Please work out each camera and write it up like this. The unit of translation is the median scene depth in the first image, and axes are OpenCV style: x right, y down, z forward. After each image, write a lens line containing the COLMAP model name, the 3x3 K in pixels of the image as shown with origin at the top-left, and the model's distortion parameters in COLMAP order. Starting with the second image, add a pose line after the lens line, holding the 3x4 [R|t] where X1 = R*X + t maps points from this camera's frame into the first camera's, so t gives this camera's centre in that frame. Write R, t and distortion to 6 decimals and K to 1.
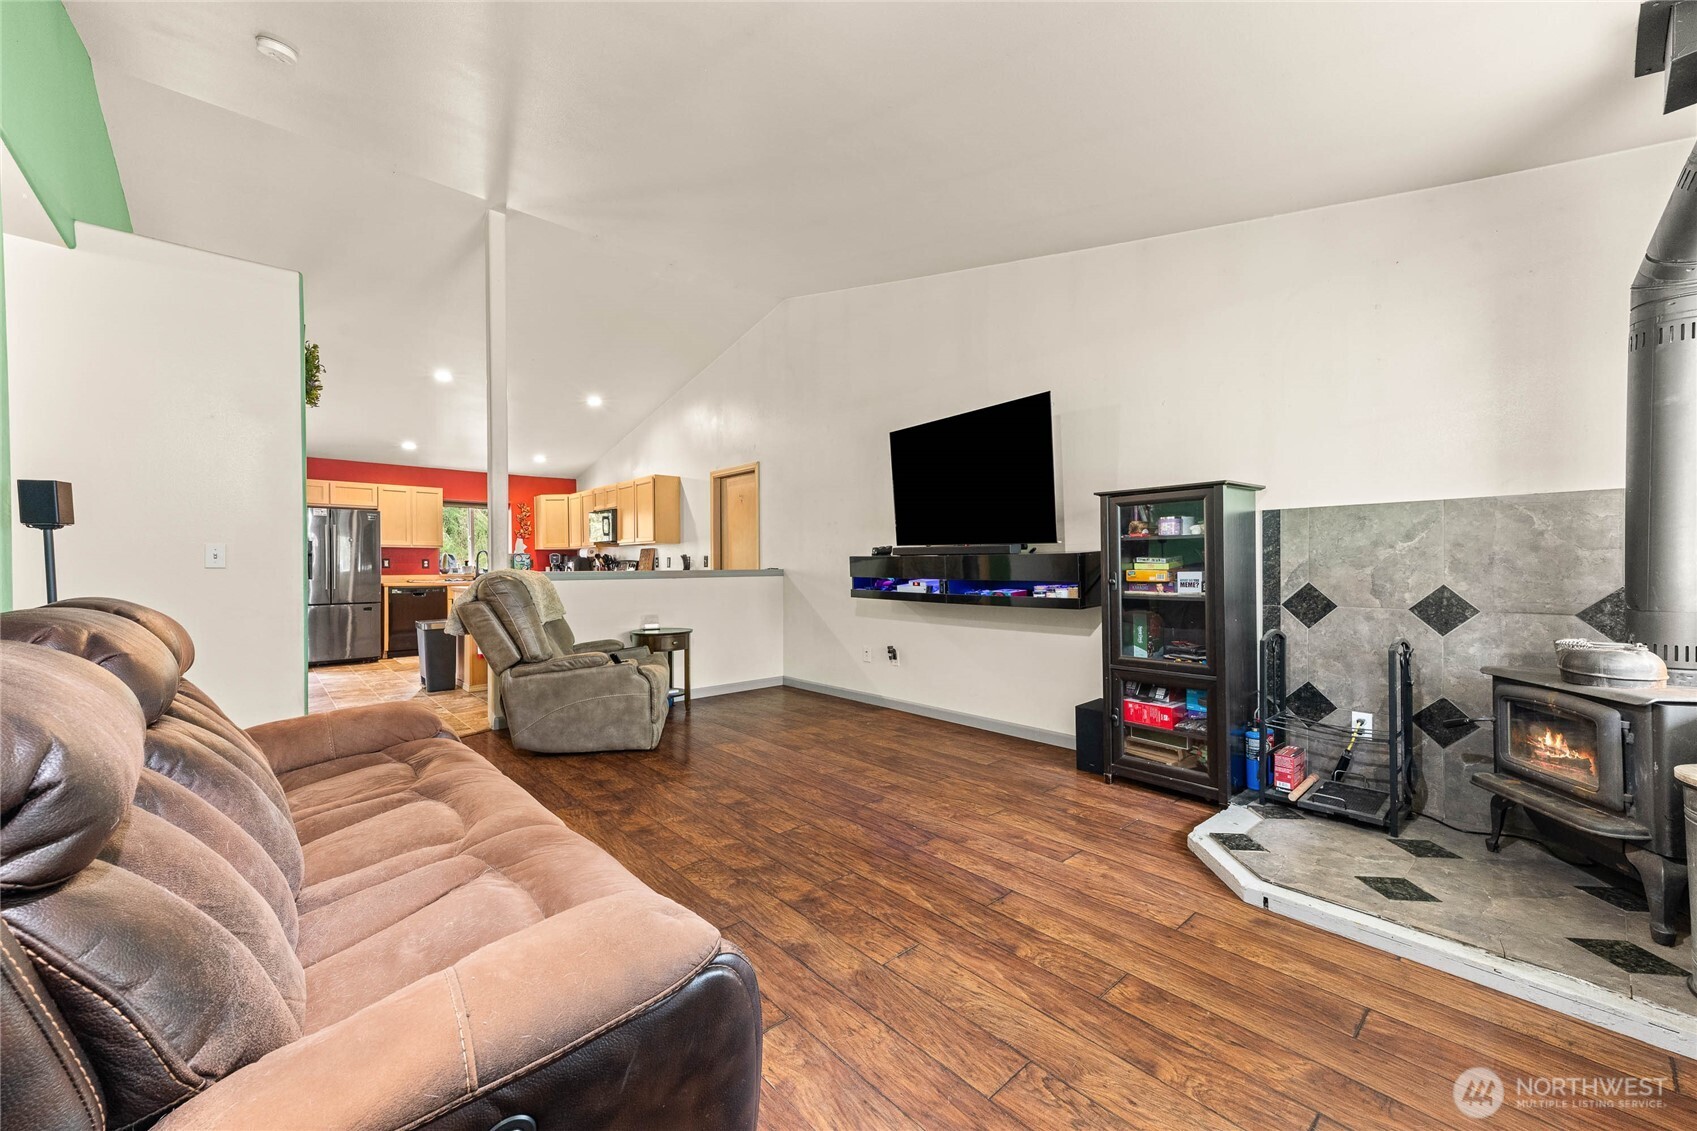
lens RADIAL K [[654.7, 0, 844.9], [0, 654.7, 570.8], [0, 0, 1]] dist [0.021713, 0.000290]
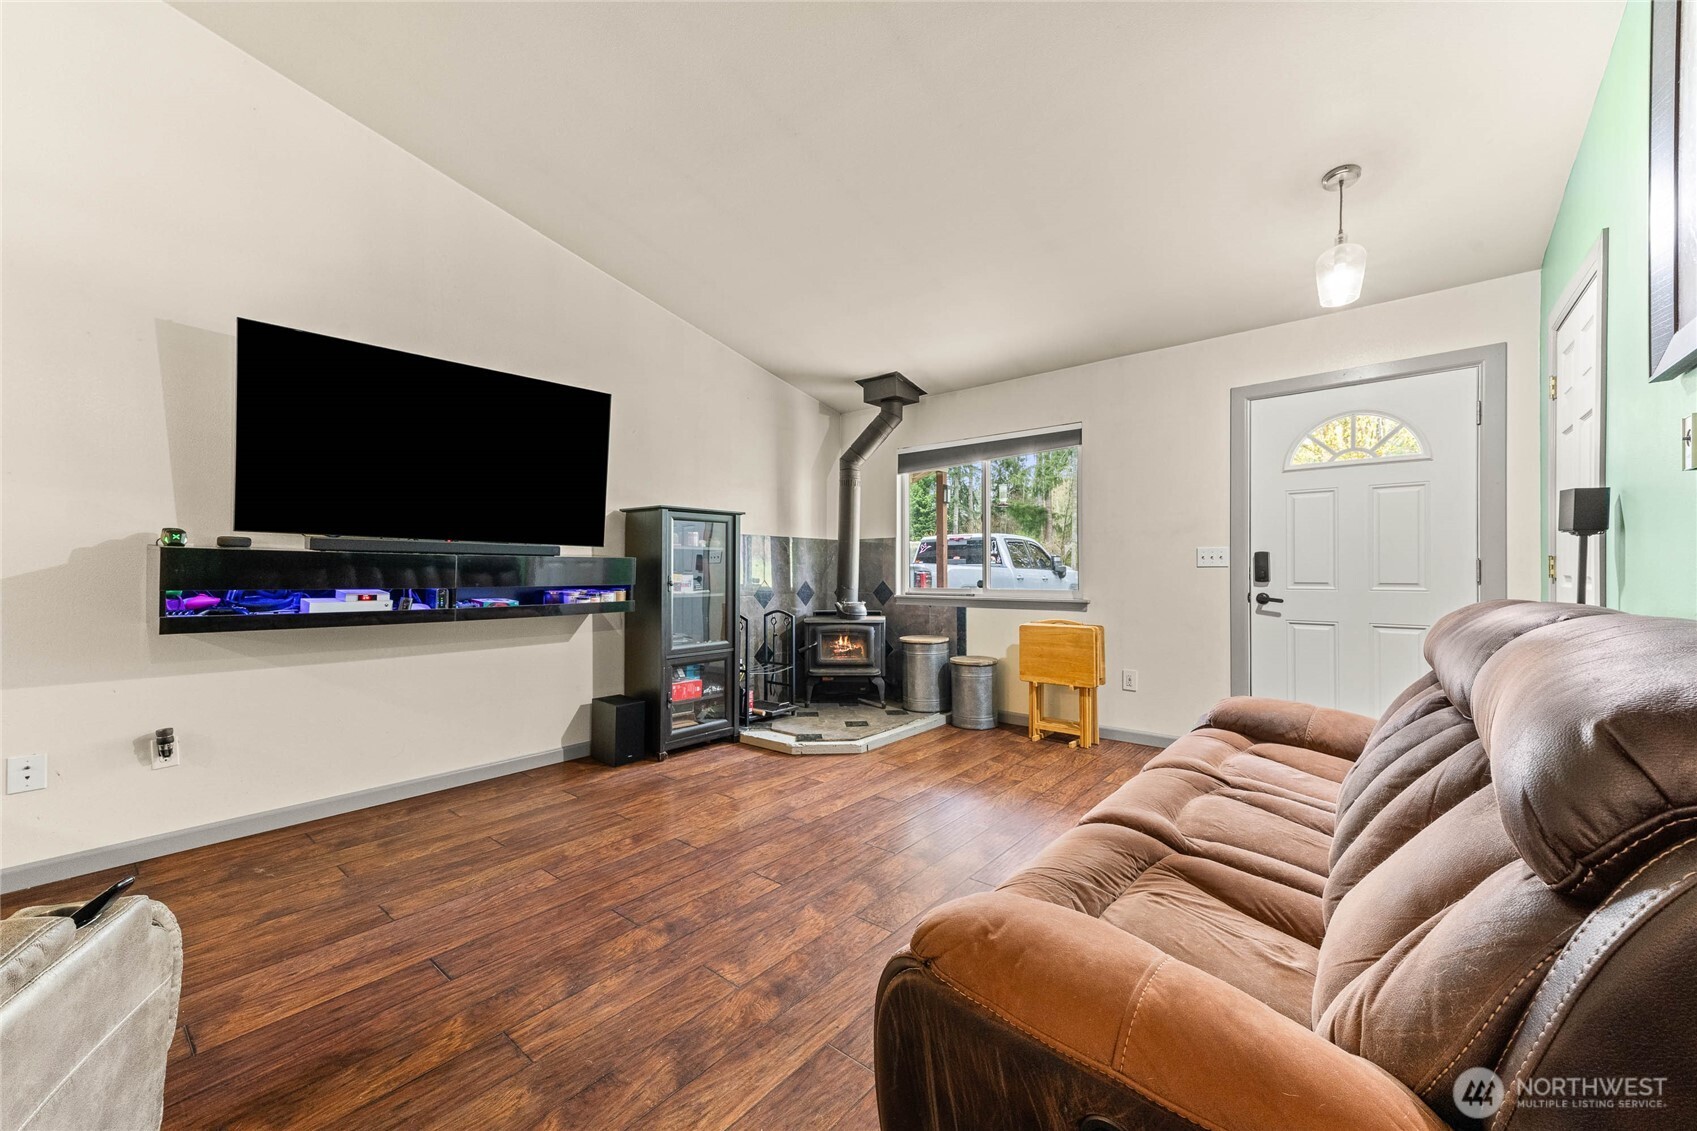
lens RADIAL K [[654.7, 0, 850.5], [0, 654.7, 567.5], [0, 0, 1]] dist [0.021713, 0.000290]
pose [[-0.149560, 0.008564, 0.988716, -0.853851], [0.008173, 0.999939, -0.007425, -0.000571], [-0.988719, 0.006970, -0.149621, 0.930194]]
